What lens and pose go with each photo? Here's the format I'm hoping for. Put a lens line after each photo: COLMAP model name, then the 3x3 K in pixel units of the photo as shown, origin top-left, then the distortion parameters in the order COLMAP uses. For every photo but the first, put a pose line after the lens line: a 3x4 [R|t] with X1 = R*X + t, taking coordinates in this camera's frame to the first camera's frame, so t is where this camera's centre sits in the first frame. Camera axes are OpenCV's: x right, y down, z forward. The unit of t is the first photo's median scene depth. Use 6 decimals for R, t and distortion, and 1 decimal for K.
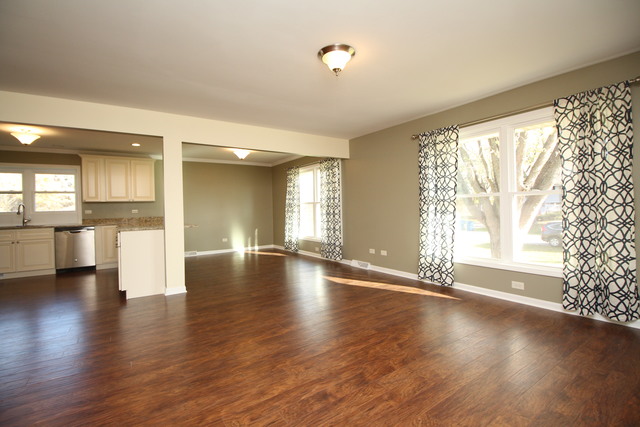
lens RADIAL K [[293.9, 0, 301.8], [0, 293.9, 210.8], [0, 0, 1]] dist [-0.001873, -0.000344]
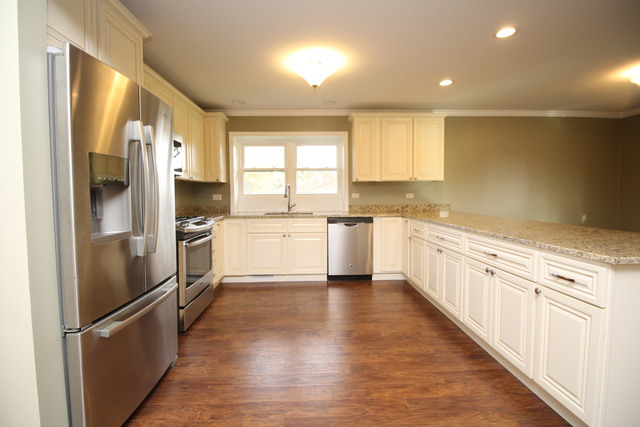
lens RADIAL K [[289.5, 0, 318.9], [0, 289.5, 205.7], [0, 0, 1]] dist [-0.001005, -0.000047]
pose [[0.875487, 0.024934, -0.482598, -0.472184], [-0.017234, 0.999644, 0.020382, 0.015844], [0.482934, -0.009527, 0.875605, 0.341961]]
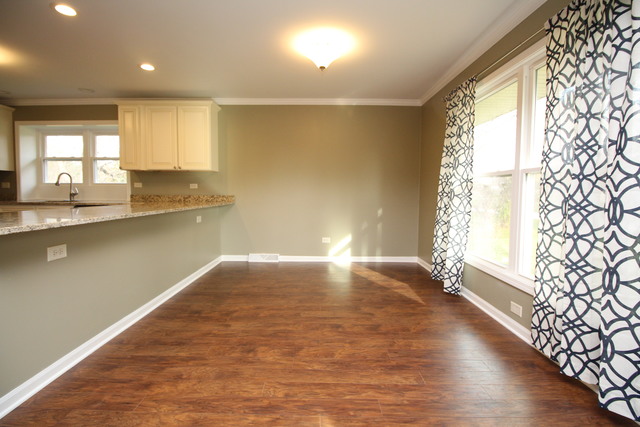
lens RADIAL K [[289.5, 0, 318.9], [0, 289.5, 205.7], [0, 0, 1]] dist [-0.001005, -0.000047]
pose [[0.845780, 0.055154, -0.530673, 0.030729], [-0.030478, 0.998013, 0.055149, 0.001205], [0.532661, -0.030470, 0.845780, 0.647327]]
